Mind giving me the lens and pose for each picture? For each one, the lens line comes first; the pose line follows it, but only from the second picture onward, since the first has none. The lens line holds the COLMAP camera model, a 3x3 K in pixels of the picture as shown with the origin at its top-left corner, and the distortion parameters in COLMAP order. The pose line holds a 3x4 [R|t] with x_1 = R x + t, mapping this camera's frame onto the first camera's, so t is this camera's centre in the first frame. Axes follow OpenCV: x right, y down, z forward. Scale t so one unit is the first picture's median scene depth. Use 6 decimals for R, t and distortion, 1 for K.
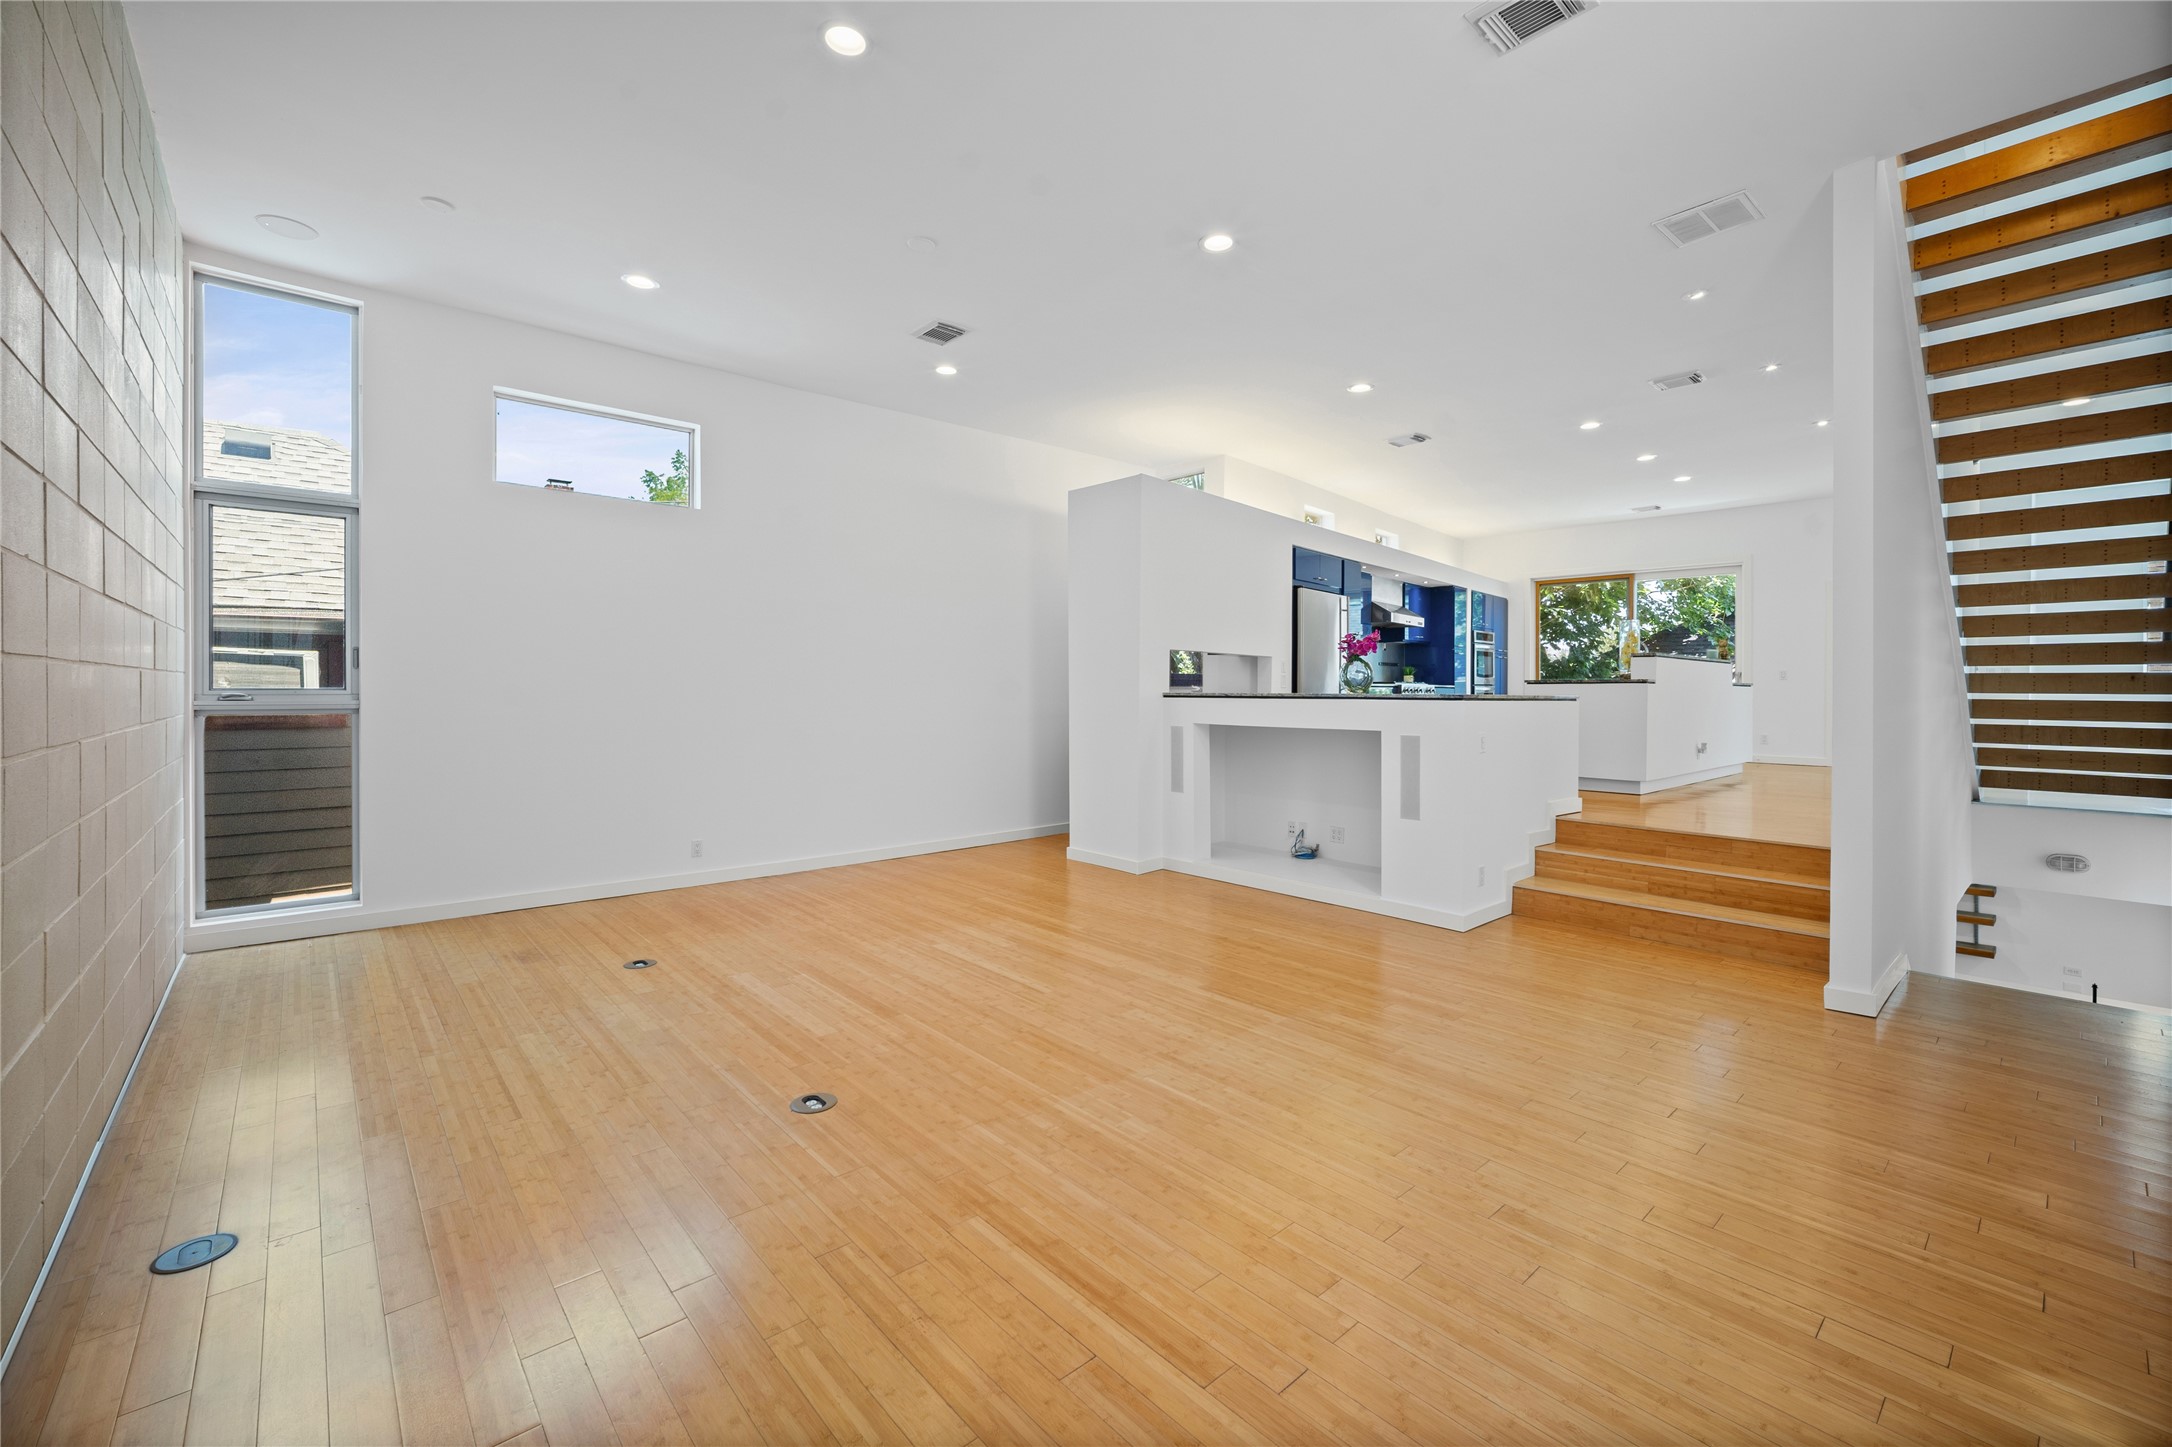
lens RADIAL K [[894.1, 0, 1086.0], [0, 894.1, 703.1], [0, 0, 1]] dist [0.001099, 0.000888]
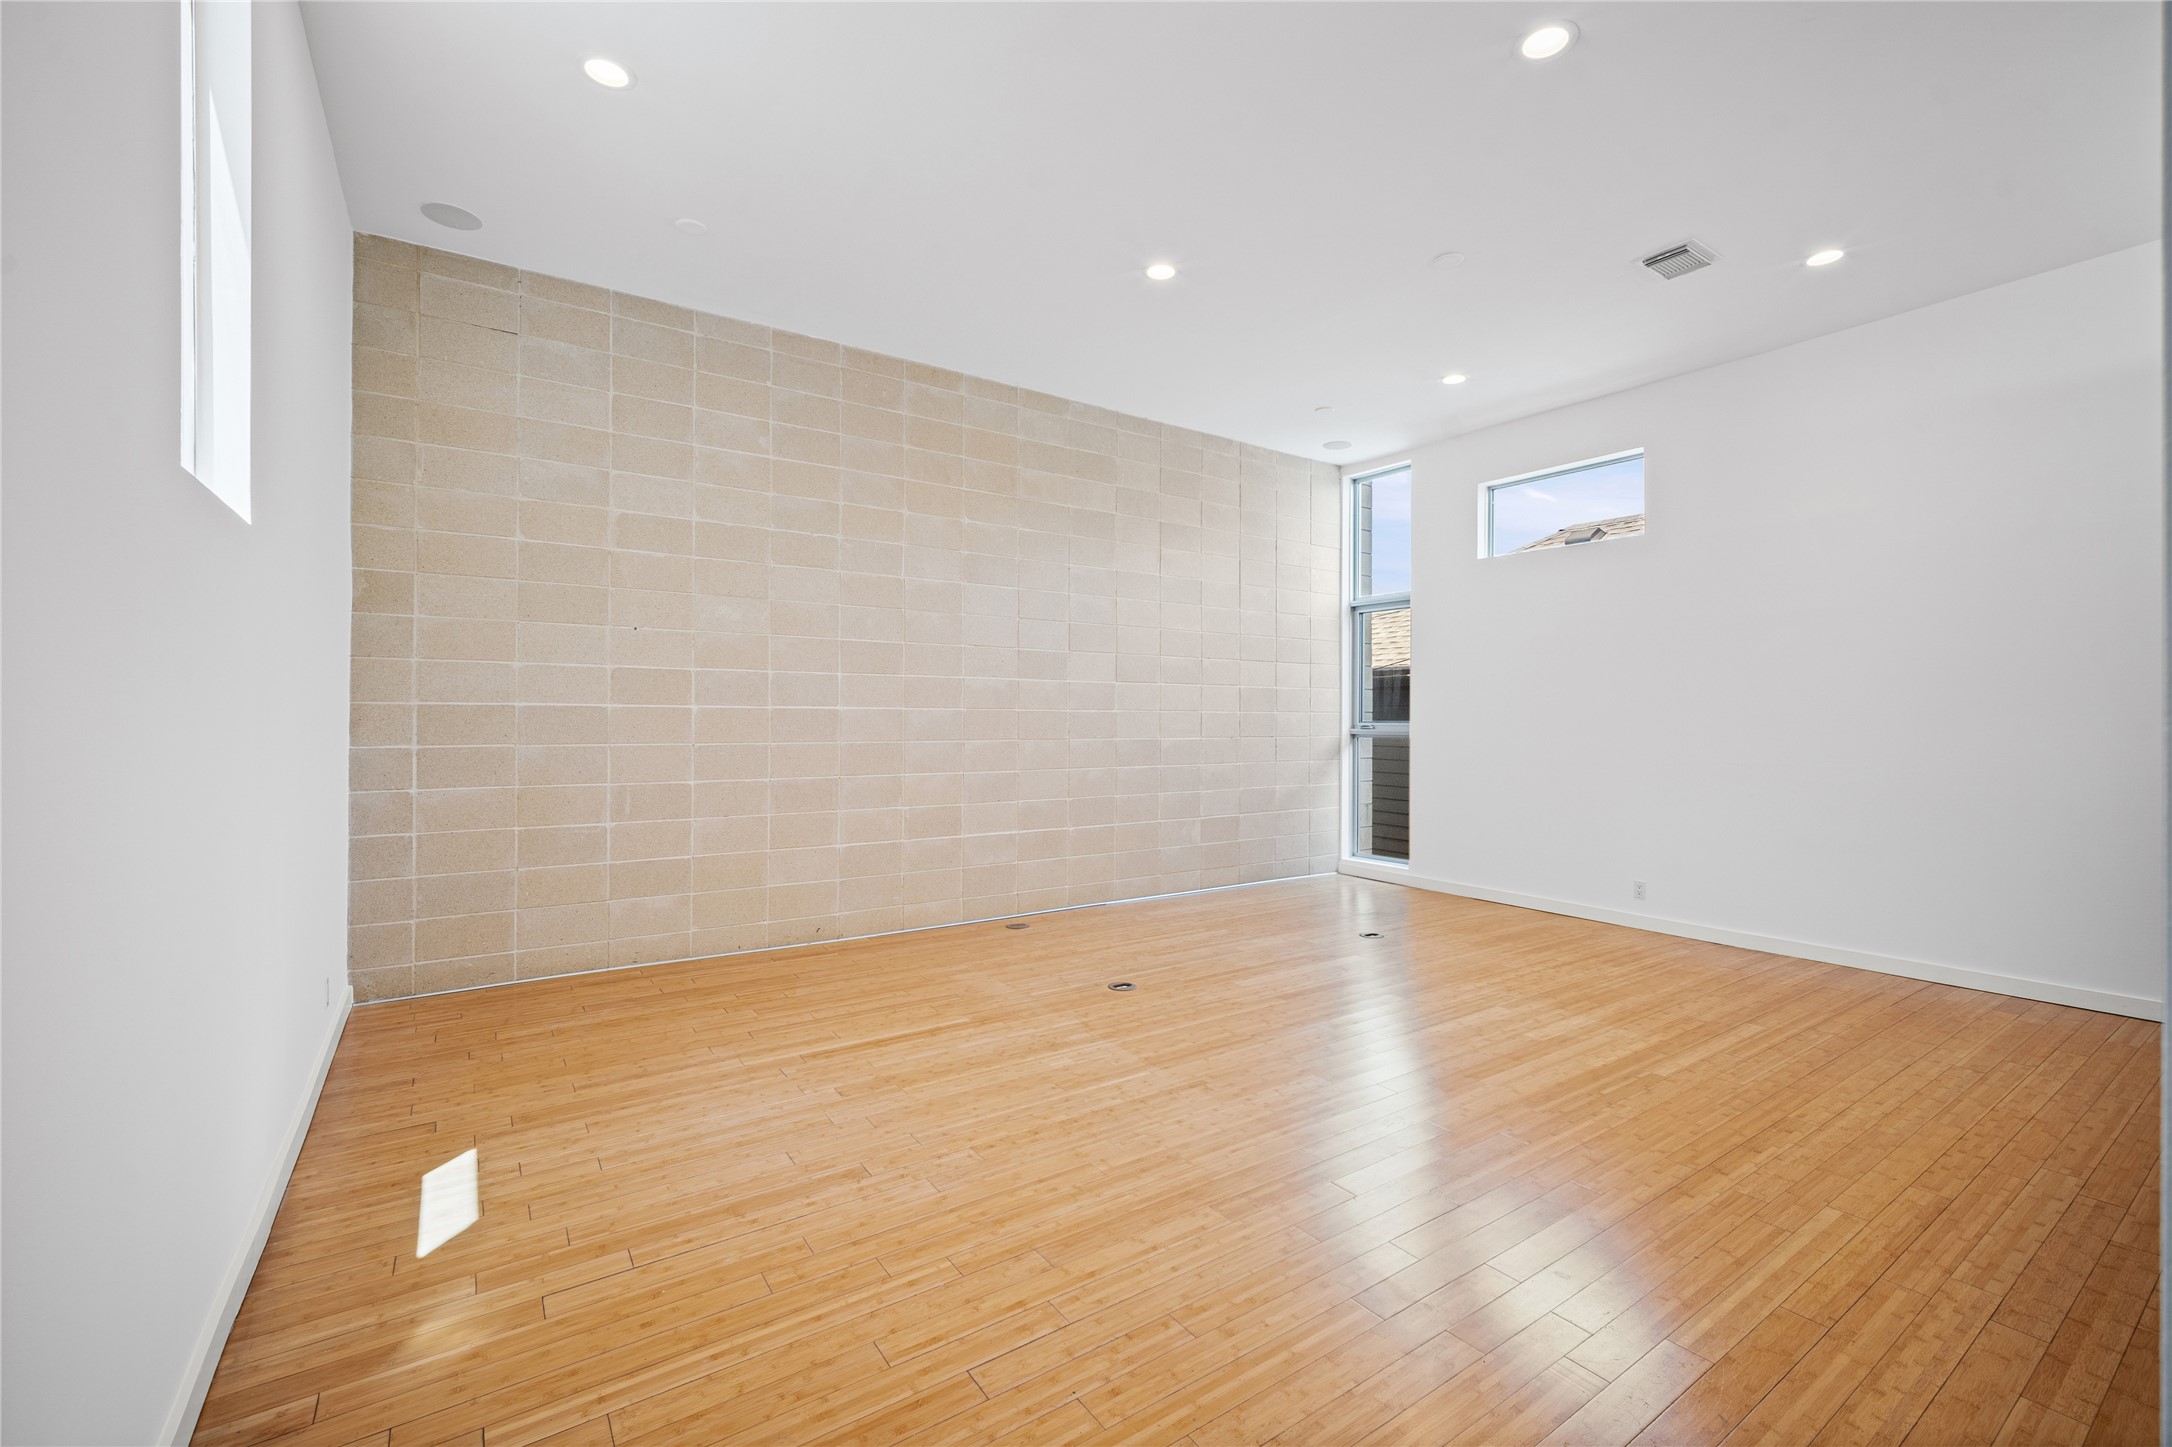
lens RADIAL K [[894.1, 0, 1084.1], [0, 894.1, 720.6], [0, 0, 1]] dist [0.001099, 0.000888]
pose [[-0.116957, -0.002418, -0.993134, 1.291703], [-0.023187, 0.999731, 0.000296, -0.010331], [0.992866, 0.023063, -0.116982, 1.154722]]
